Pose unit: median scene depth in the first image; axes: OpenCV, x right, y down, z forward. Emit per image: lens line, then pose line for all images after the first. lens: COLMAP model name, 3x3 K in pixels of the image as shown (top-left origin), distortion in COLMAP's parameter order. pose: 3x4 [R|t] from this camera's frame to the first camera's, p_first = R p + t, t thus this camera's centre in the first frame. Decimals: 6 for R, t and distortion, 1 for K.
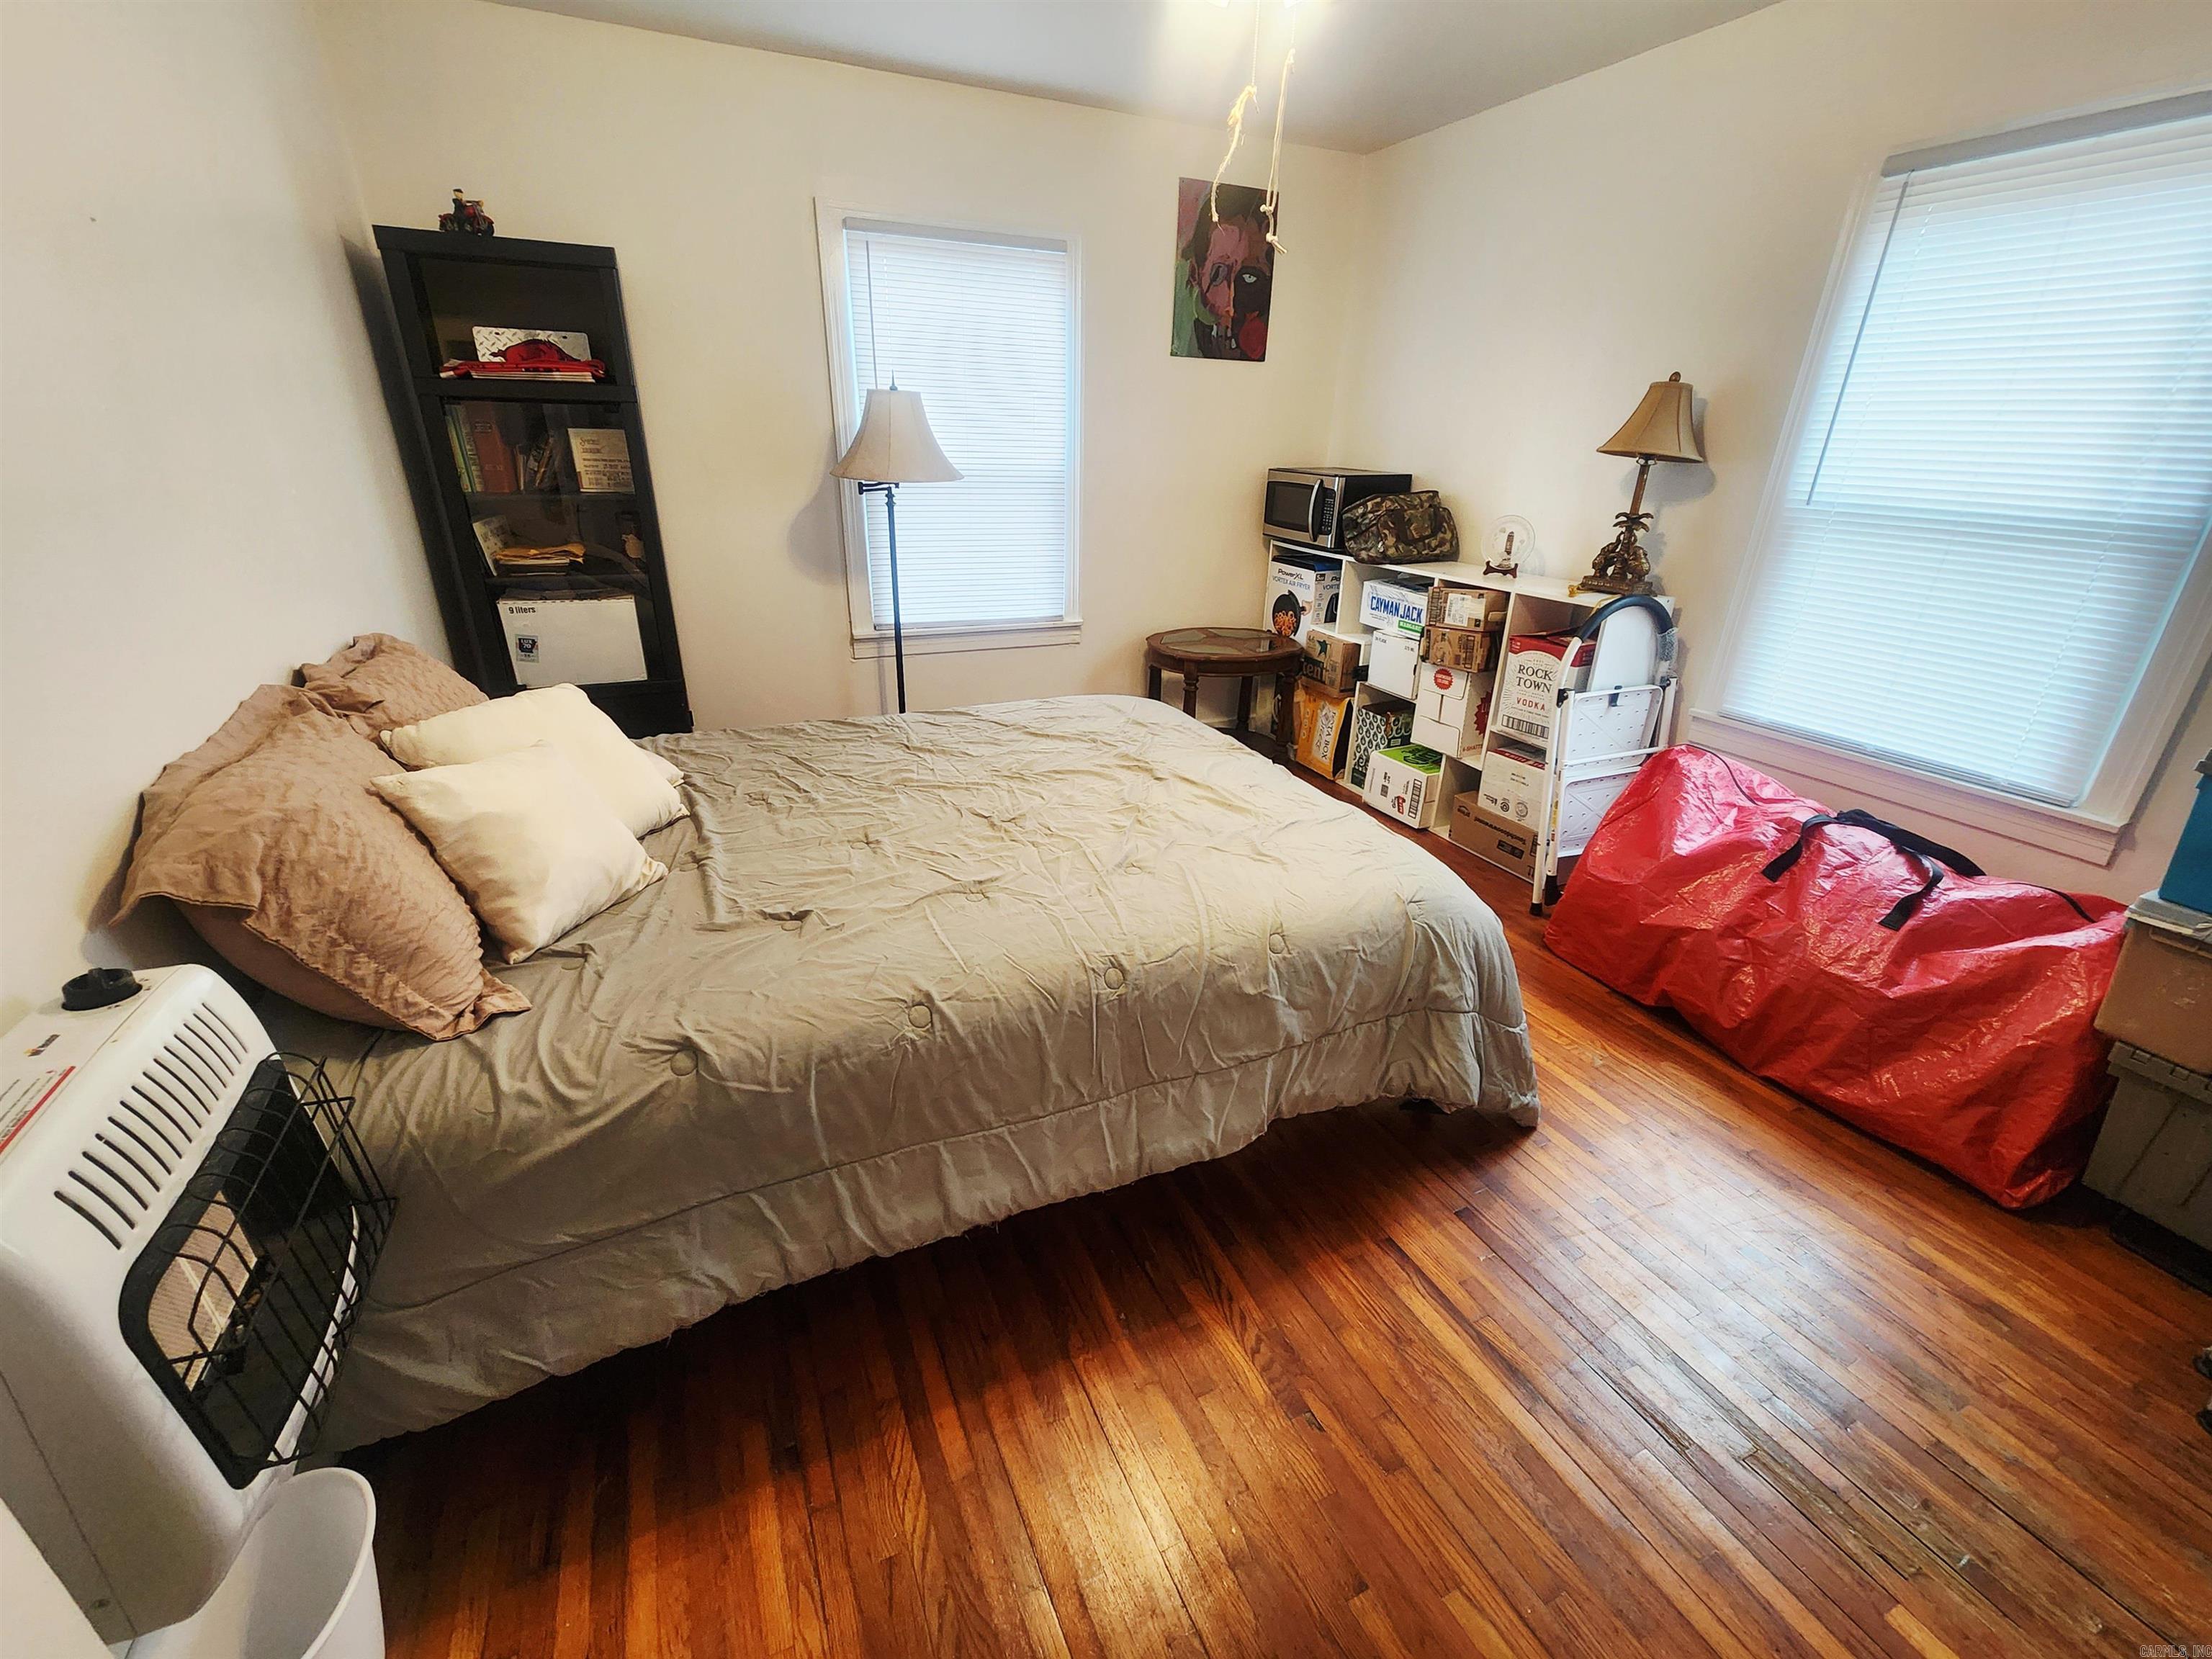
lens RADIAL K [[904.9, 0, 1102.0], [0, 904.9, 825.7], [0, 0, 1]] dist [0.004319, -0.000023]
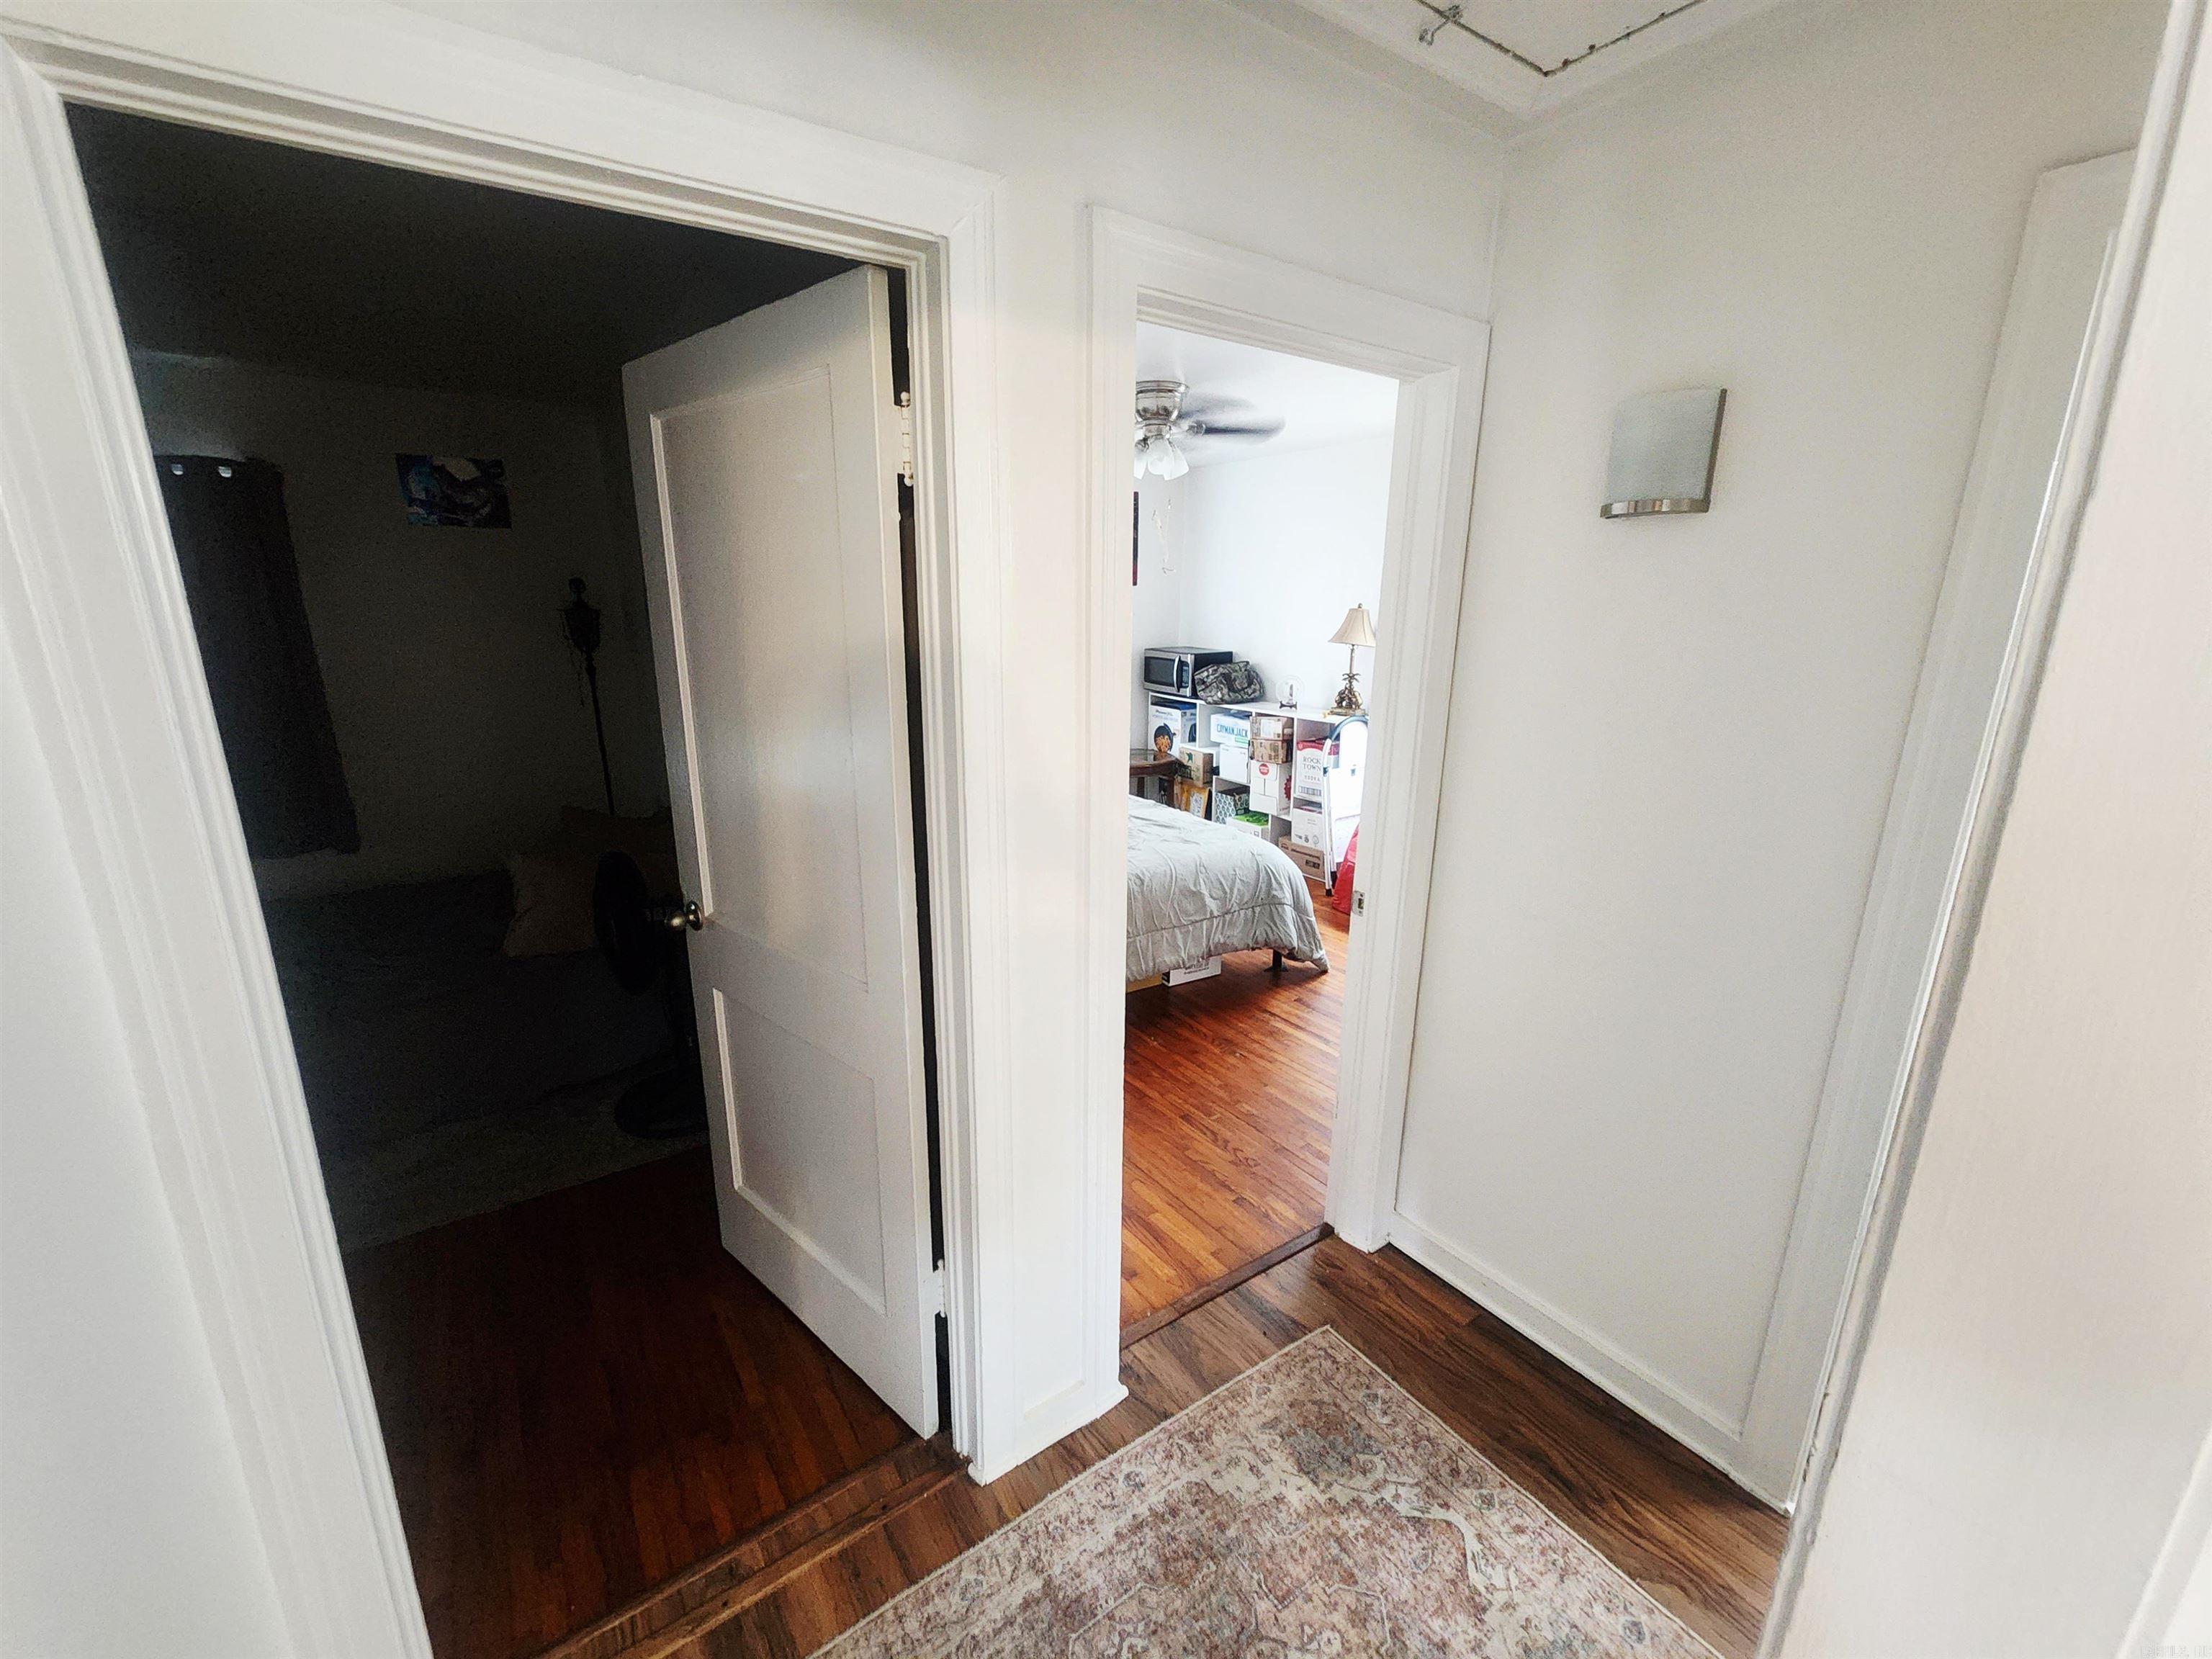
lens RADIAL K [[904.9, 0, 1101.9], [0, 904.9, 829.4], [0, 0, 1]] dist [0.004319, -0.000023]
pose [[0.984024, -0.060219, 0.167540, -0.210354], [0.084527, 0.986256, -0.141968, 0.163218], [-0.156688, 0.153862, 0.975590, -0.582933]]
